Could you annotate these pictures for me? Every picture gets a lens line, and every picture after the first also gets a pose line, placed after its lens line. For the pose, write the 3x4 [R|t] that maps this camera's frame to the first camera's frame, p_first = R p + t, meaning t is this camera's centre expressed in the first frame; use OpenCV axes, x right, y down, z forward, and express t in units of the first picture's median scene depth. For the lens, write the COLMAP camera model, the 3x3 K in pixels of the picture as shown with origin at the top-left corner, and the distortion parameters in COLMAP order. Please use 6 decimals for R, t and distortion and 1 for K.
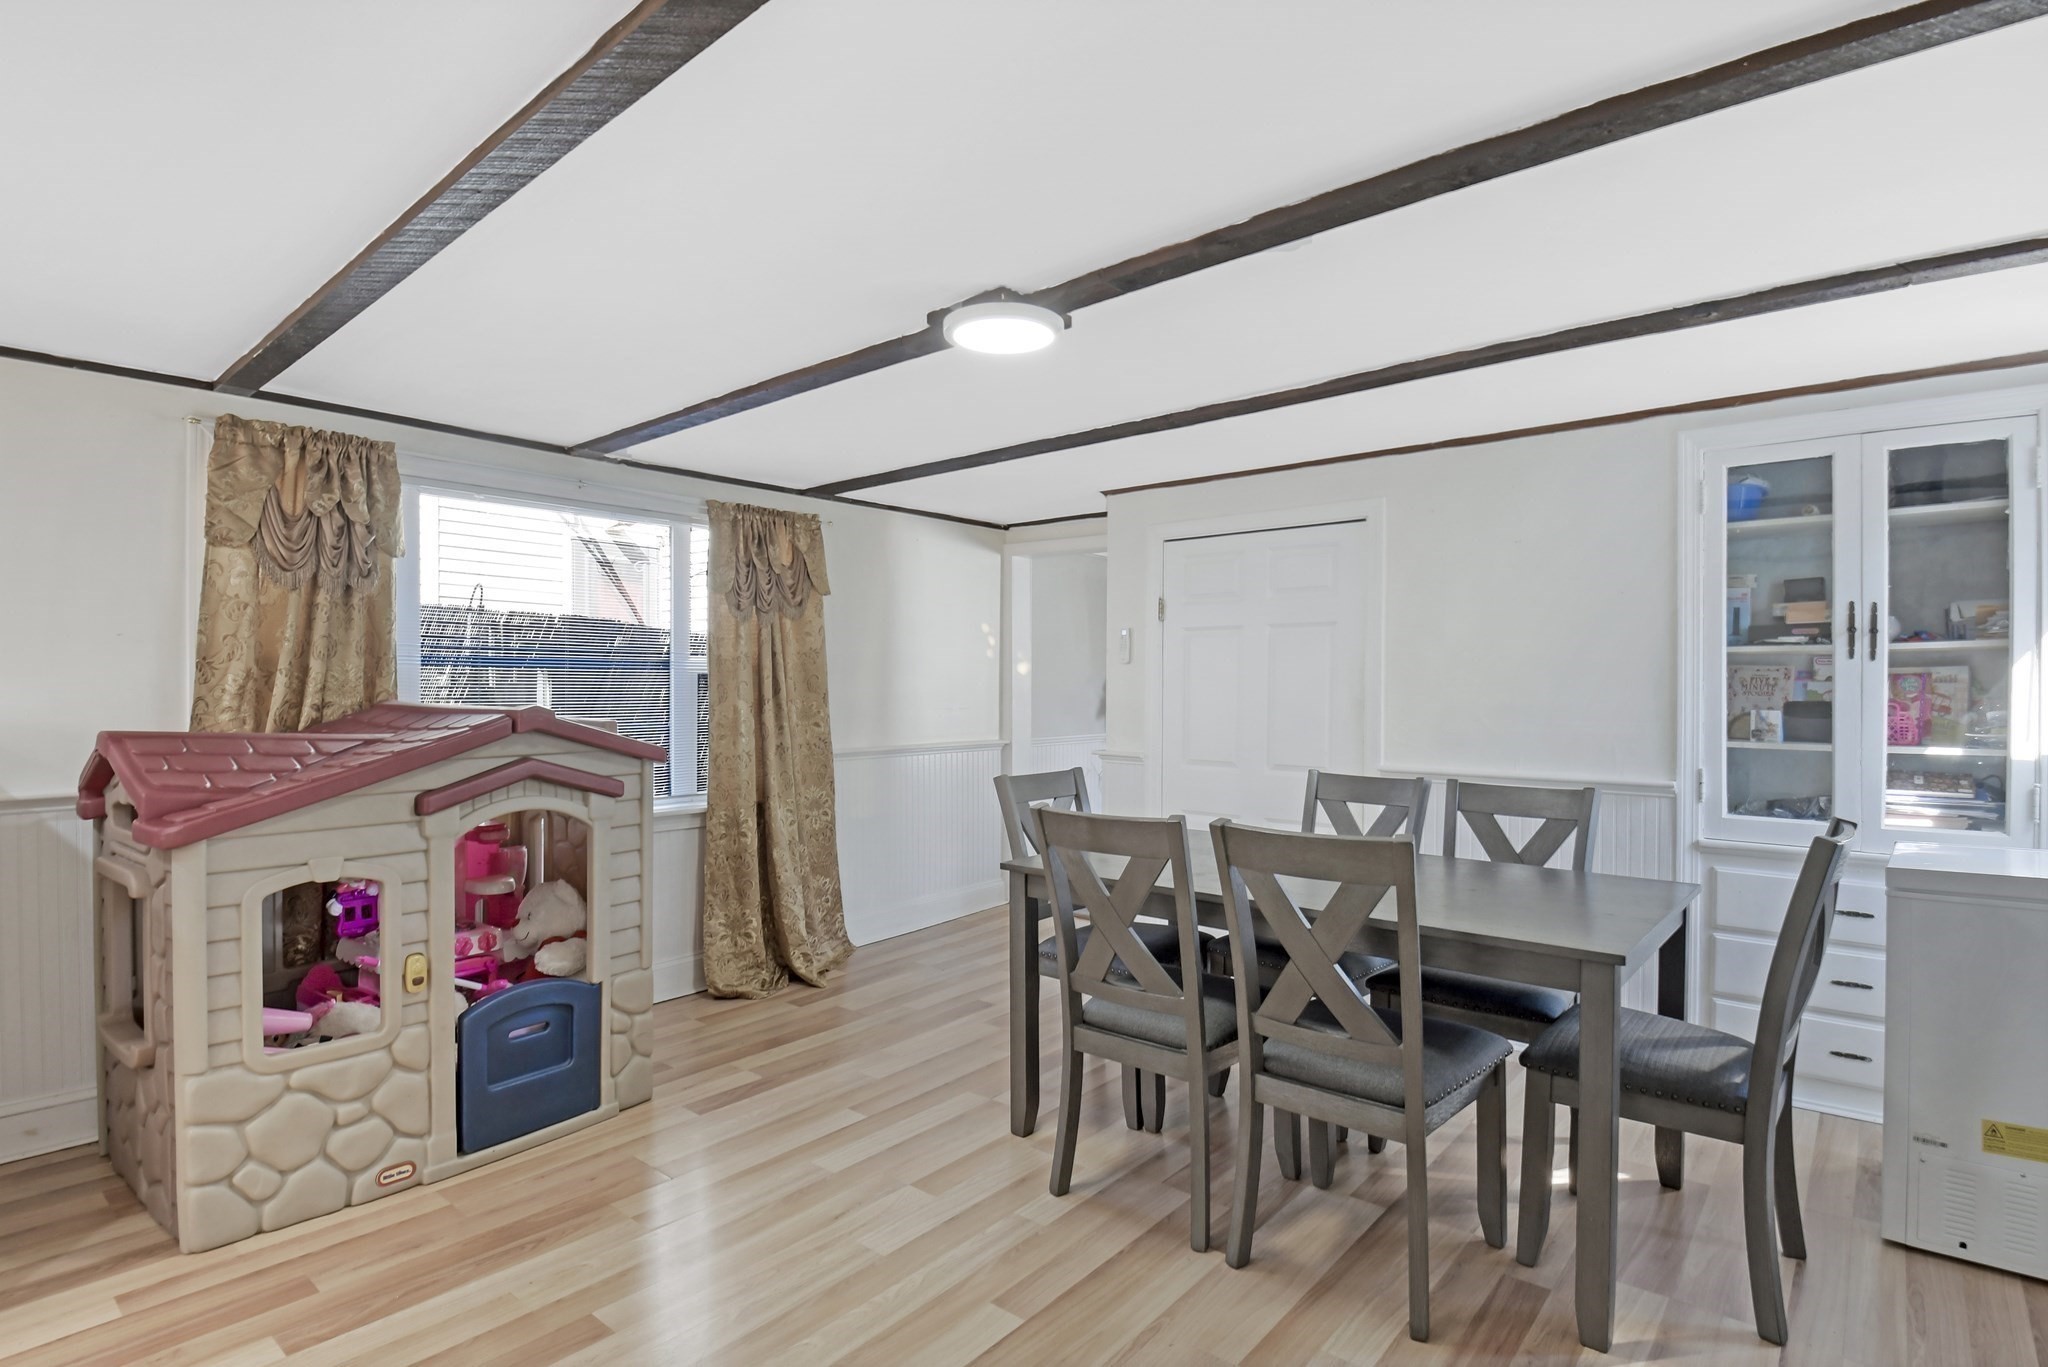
lens RADIAL K [[1023.3, 0, 1024.0], [0, 1023.3, 683.5], [0, 0, 1]] dist [0.001723, 0.000138]
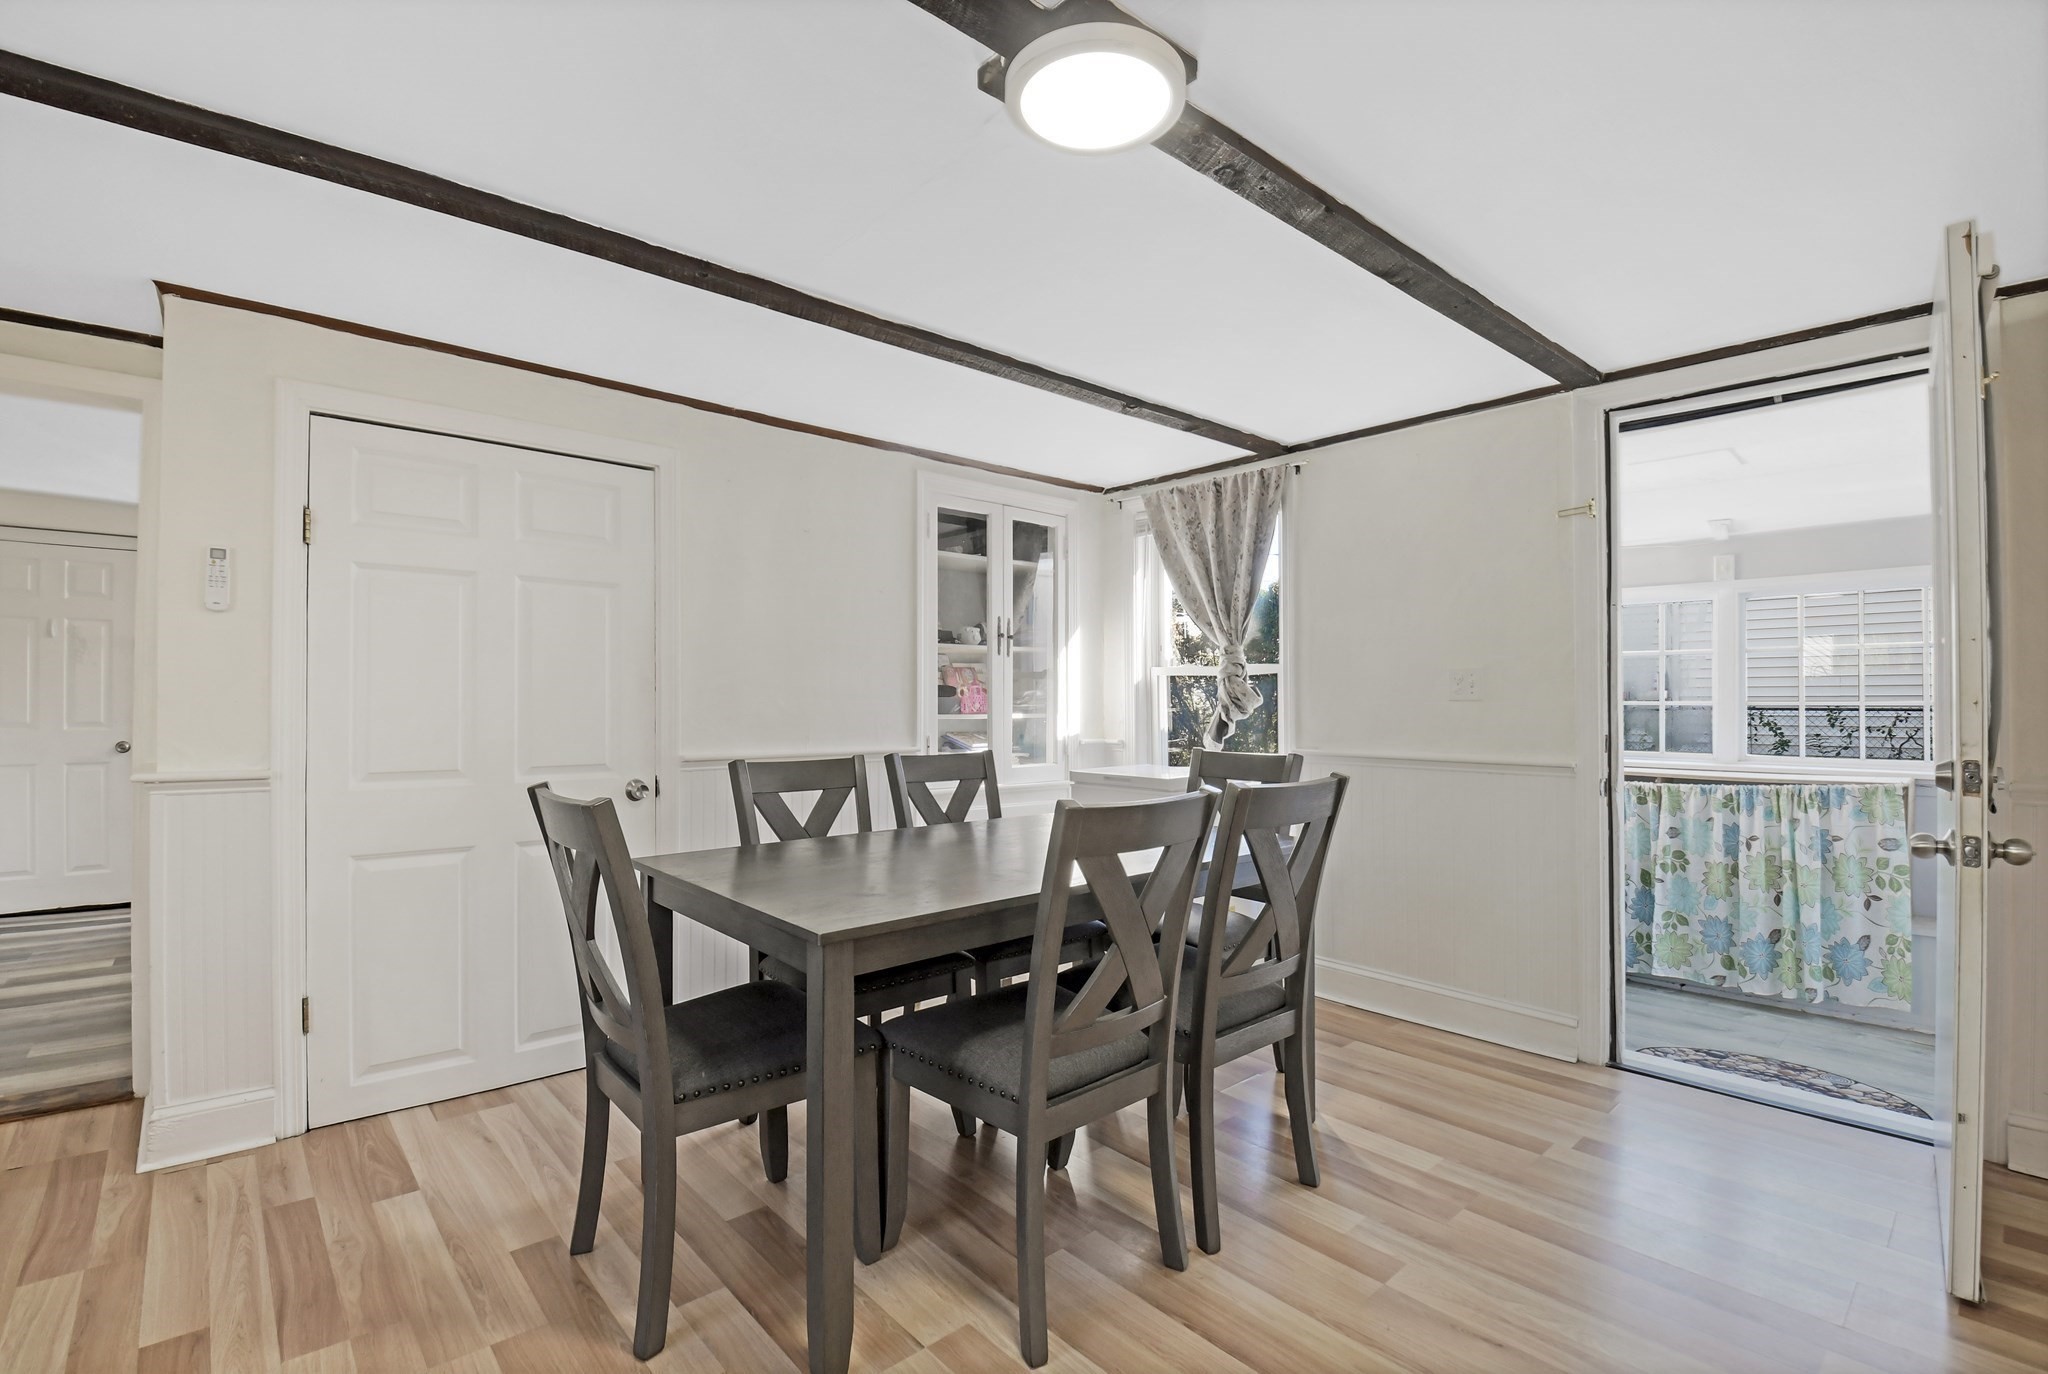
lens RADIAL K [[915.8, 0, 1024.5], [0, 915.8, 696.3], [0, 0, 1]] dist [0.011971, -0.023889]
pose [[0.156934, 0.006844, 0.987585, -0.461640], [-0.004615, 0.999970, -0.006196, 0.040485], [-0.987598, -0.003586, 0.156961, 0.718558]]
